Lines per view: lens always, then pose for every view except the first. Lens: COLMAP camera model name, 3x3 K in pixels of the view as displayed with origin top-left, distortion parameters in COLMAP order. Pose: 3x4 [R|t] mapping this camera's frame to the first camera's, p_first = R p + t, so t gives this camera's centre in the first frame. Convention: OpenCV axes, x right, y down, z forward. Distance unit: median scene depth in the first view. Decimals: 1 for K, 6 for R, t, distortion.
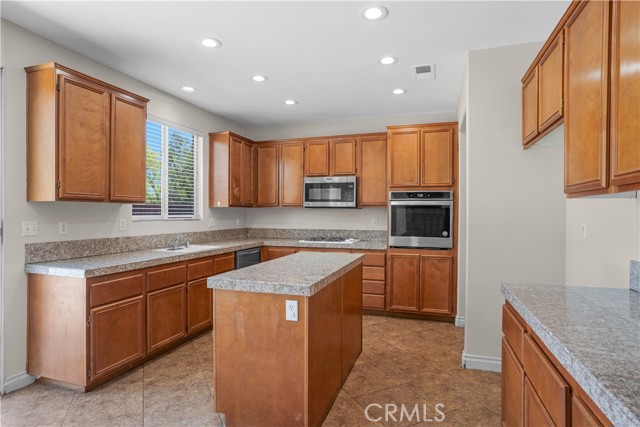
lens RADIAL K [[354.3, 0, 320.0], [0, 354.3, 213.5], [0, 0, 1]] dist [-0.019474, 0.001636]
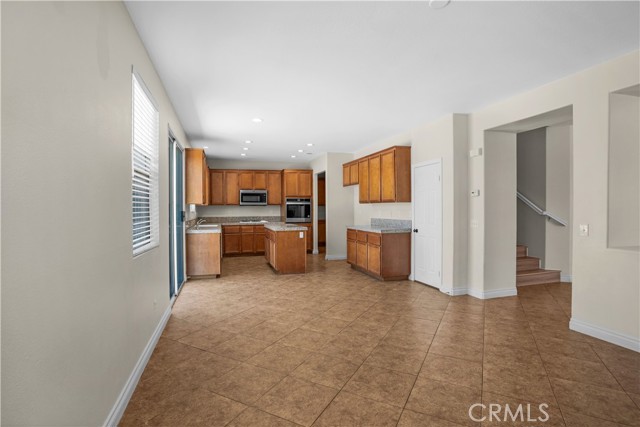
lens RADIAL K [[319.4, 0, 320.0], [0, 319.4, 213.5], [0, 0, 1]] dist [-0.073163, 0.034326]
pose [[0.813586, -0.015503, 0.581238, -0.824523], [0.007181, 0.999836, 0.016617, 0.002248], [-0.581400, -0.009345, 0.813564, -0.790450]]
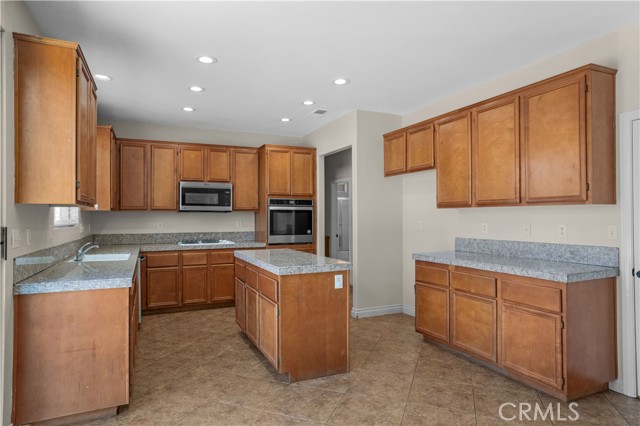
lens RADIAL K [[371.8, 0, 320.0], [0, 371.8, 213.0], [0, 0, 1]] dist [-0.006424, 0.000695]
pose [[0.727776, 0.000525, 0.685814, -0.559392], [0.005913, 0.999958, -0.007041, -0.002716], [-0.685789, 0.009180, 0.727742, -0.042727]]
